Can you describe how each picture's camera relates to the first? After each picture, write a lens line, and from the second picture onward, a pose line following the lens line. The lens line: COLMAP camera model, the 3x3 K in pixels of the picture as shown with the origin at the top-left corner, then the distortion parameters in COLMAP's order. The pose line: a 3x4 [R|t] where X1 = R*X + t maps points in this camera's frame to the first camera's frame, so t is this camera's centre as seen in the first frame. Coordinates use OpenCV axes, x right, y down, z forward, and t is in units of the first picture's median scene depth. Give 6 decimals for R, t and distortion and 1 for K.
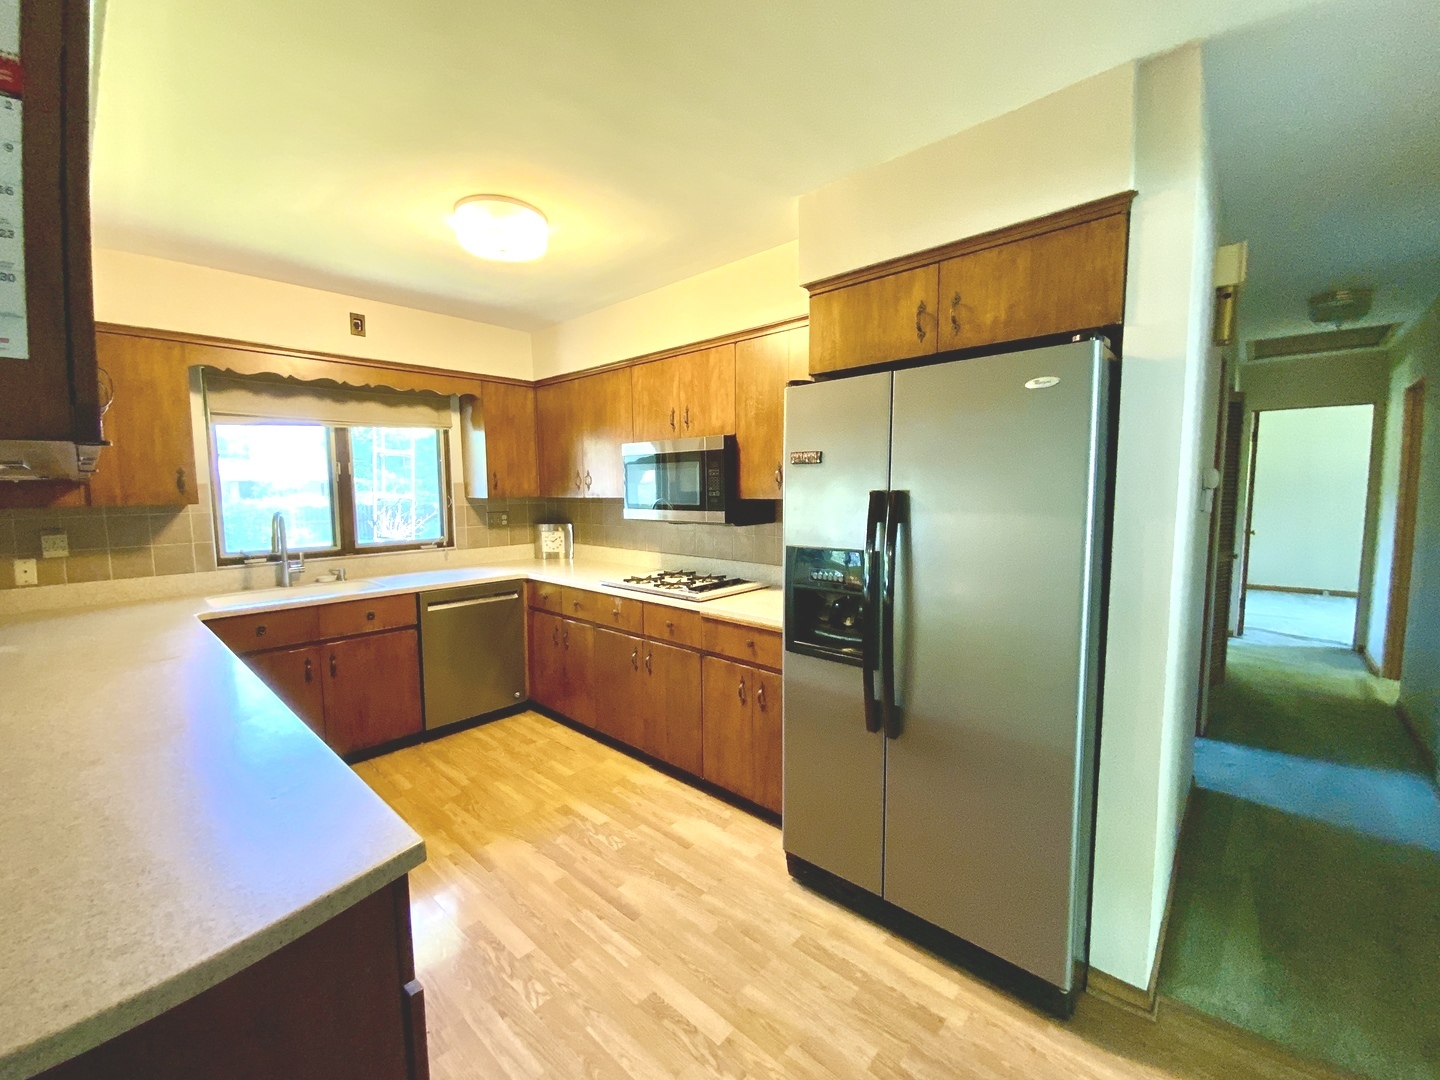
lens RADIAL K [[586.0, 0, 718.7], [0, 586.0, 539.7], [0, 0, 1]] dist [-0.005526, -0.001143]
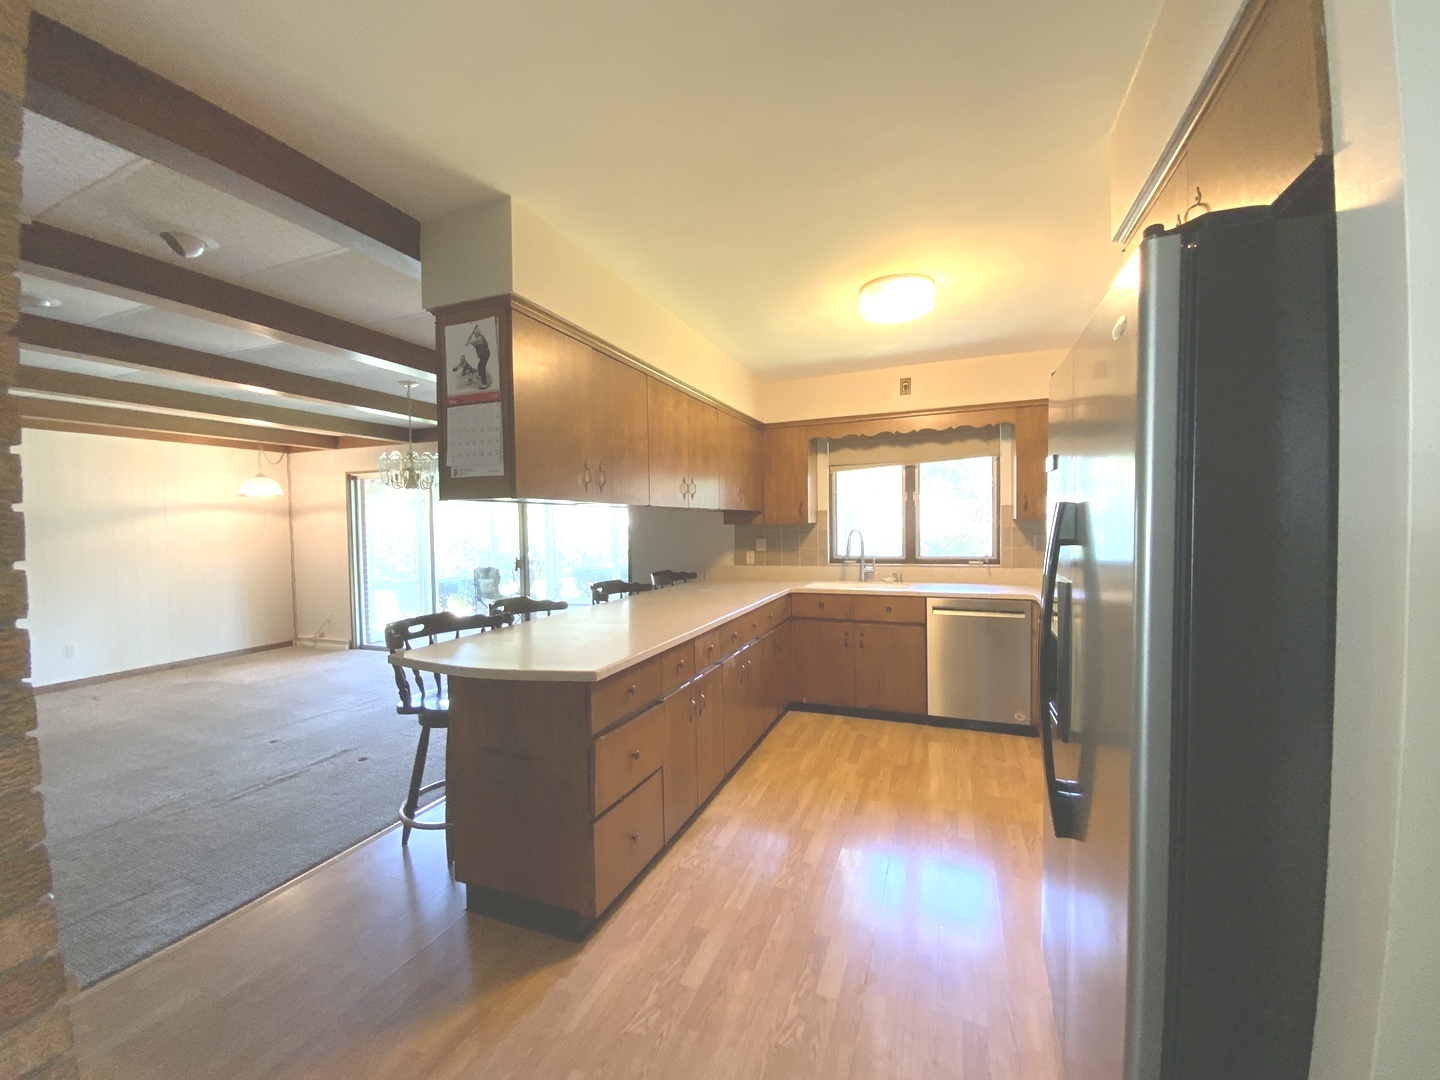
lens RADIAL K [[586.0, 0, 716.8], [0, 586.0, 538.3], [0, 0, 1]] dist [-0.005526, -0.001143]
pose [[0.338534, 0.028216, -0.940531, 0.472456], [-0.067031, 0.997734, 0.005805, -0.009095], [0.938564, 0.061080, 0.339658, 0.179554]]
